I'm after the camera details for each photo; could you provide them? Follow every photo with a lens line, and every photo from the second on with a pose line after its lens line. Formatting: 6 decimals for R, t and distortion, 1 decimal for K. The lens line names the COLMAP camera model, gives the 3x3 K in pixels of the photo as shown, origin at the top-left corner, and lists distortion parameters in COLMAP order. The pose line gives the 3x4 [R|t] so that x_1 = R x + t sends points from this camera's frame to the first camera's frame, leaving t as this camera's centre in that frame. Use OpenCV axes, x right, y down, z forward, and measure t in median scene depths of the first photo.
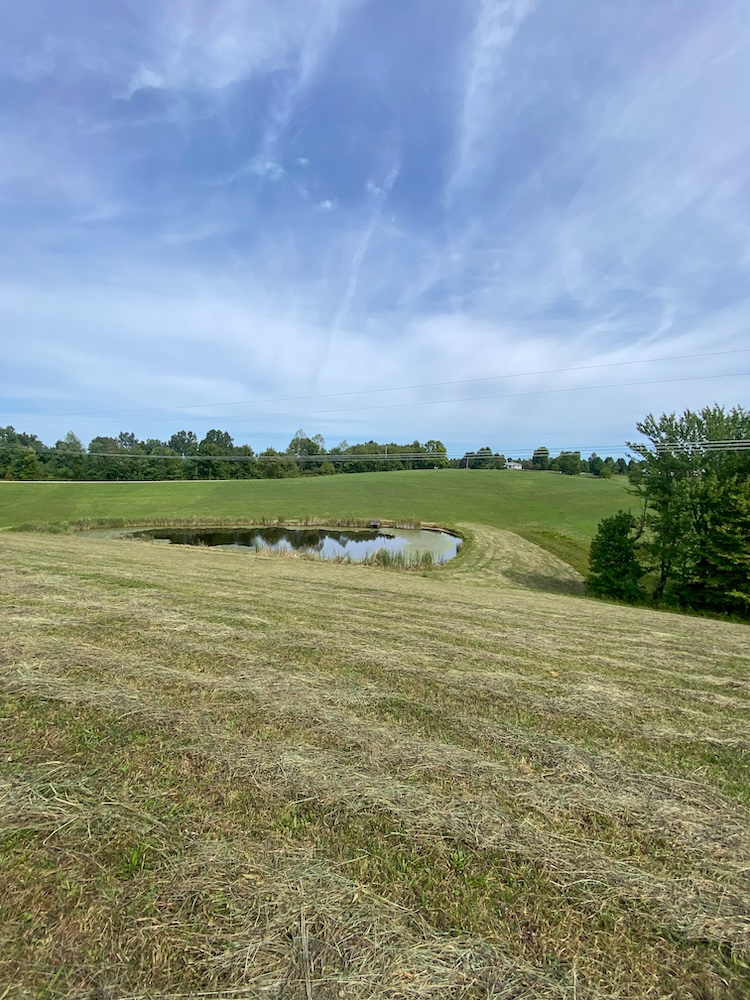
lens RADIAL K [[394.6, 0, 378.2], [0, 394.6, 511.6], [0, 0, 1]] dist [-0.000419, -0.000200]
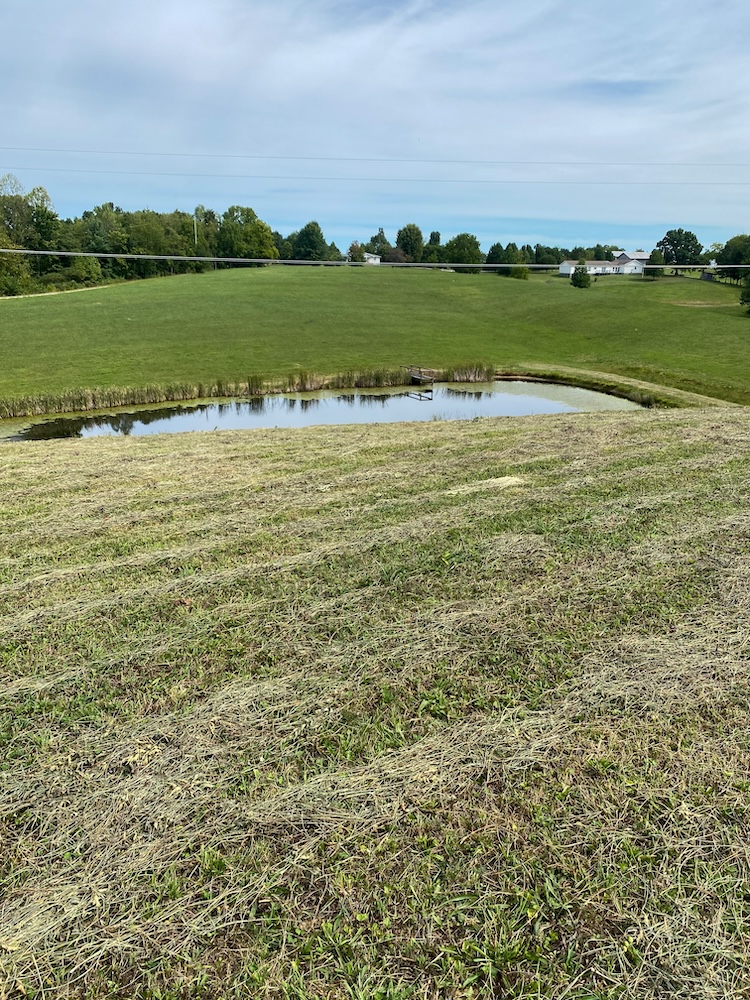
lens RADIAL K [[762.5, 0, 378.3], [0, 762.5, 499.1], [0, 0, 1]] dist [-0.000456, -0.003564]
pose [[0.877865, -0.148585, 0.455274, -0.302324], [0.058630, 0.976845, 0.205757, -0.012360], [-0.475305, -0.153934, 0.866250, 0.044237]]
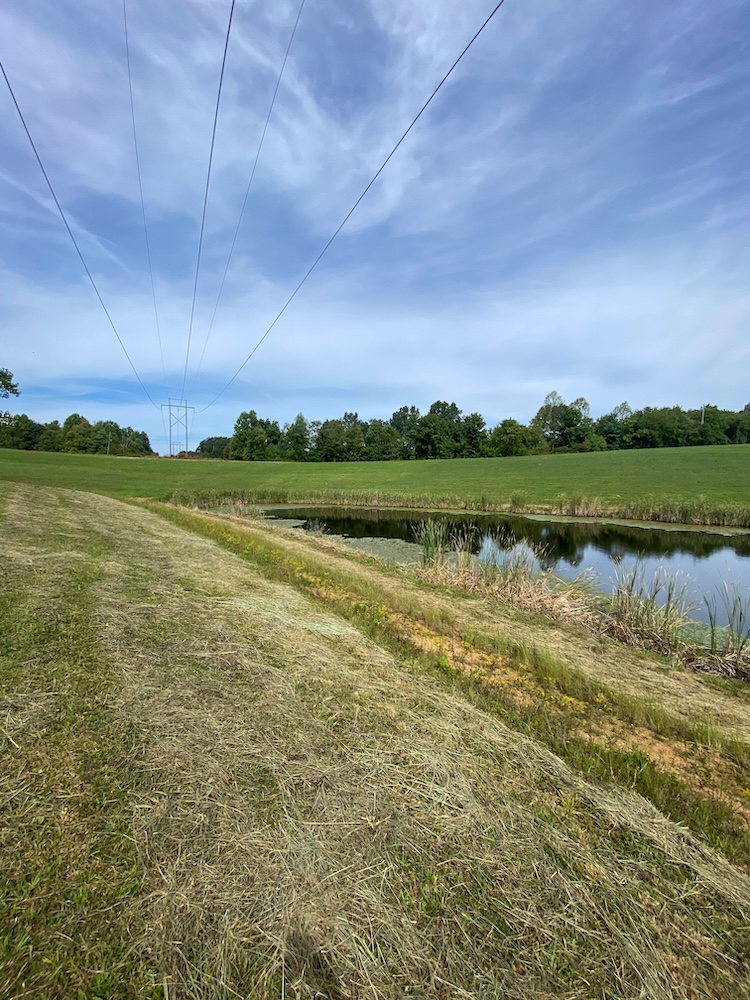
lens RADIAL K [[396.7, 0, 366.9], [0, 396.7, 502.6], [0, 0, 1]] dist [0.000525, -0.000166]
pose [[0.816907, 0.030613, -0.575956, -0.058237], [-0.047578, 0.998764, -0.014396, 0.020758], [0.574804, 0.039163, 0.817354, 0.249006]]
